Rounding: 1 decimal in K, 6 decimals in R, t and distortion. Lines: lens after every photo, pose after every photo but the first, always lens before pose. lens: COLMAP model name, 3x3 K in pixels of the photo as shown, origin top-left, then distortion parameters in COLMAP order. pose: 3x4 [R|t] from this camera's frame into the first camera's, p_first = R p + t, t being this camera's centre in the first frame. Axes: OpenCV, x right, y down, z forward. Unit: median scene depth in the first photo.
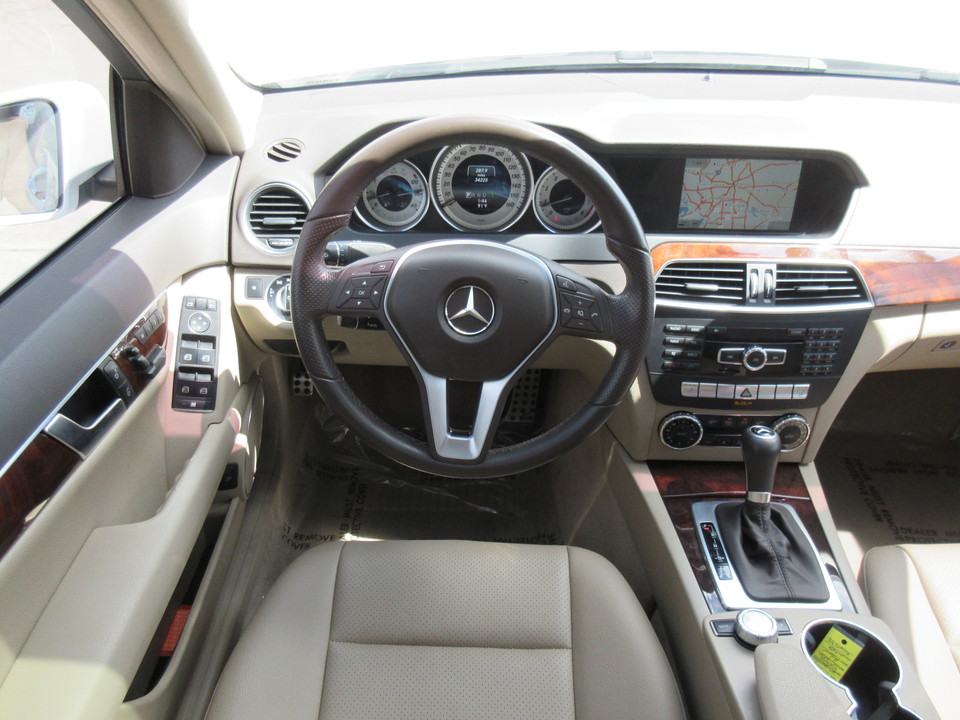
lens RADIAL K [[711.1, 0, 483.9], [0, 711.1, 365.0], [0, 0, 1]] dist [0.001173, 0.005515]
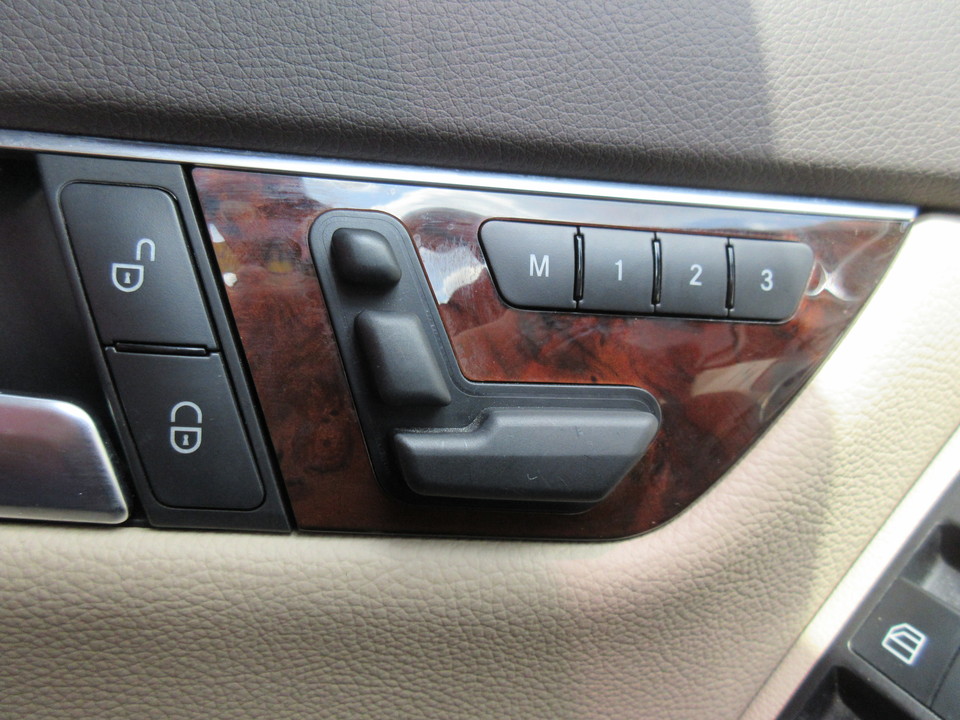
lens RADIAL K [[711.1, 0, 479.0], [0, 711.1, 361.4], [0, 0, 1]] dist [0.001173, 0.005515]
pose [[0.187972, 0.064422, -0.980059, -0.262798], [-0.544125, 0.837554, -0.049307, -0.003150], [0.817676, 0.542543, 0.192490, 0.824189]]
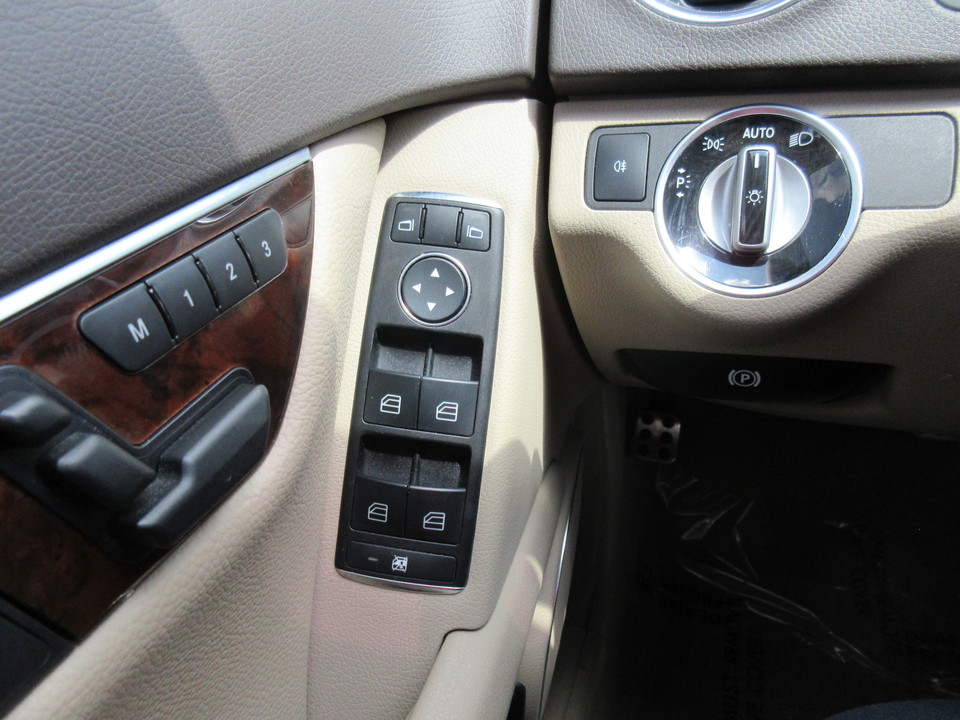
lens RADIAL K [[711.1, 0, 480.1], [0, 711.1, 362.8], [0, 0, 1]] dist [0.001173, 0.005515]
pose [[0.925530, 0.050022, -0.375355, -0.265353], [-0.049422, 0.998715, 0.011234, -0.032572], [0.375435, 0.008154, 0.926813, 0.721935]]
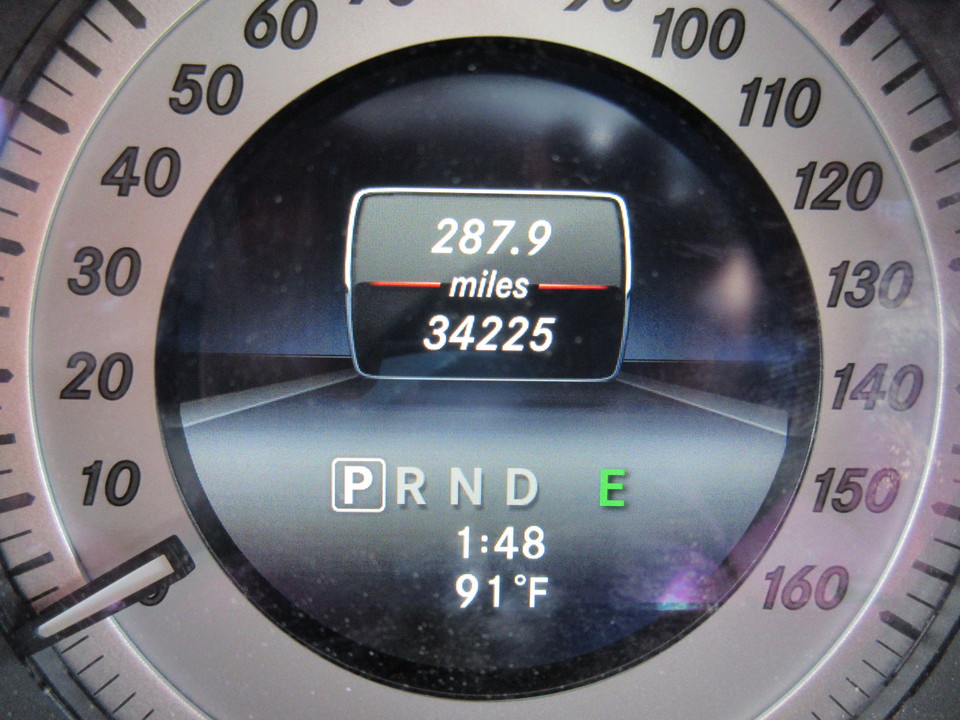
lens RADIAL K [[711.1, 0, 485.2], [0, 711.1, 352.1], [0, 0, 1]] dist [0.001173, 0.005515]
pose [[0.999929, -0.007912, 0.008920, -0.005367], [0.010259, 0.952175, -0.305382, -0.243773], [-0.006077, 0.305452, 0.952188, 0.970608]]
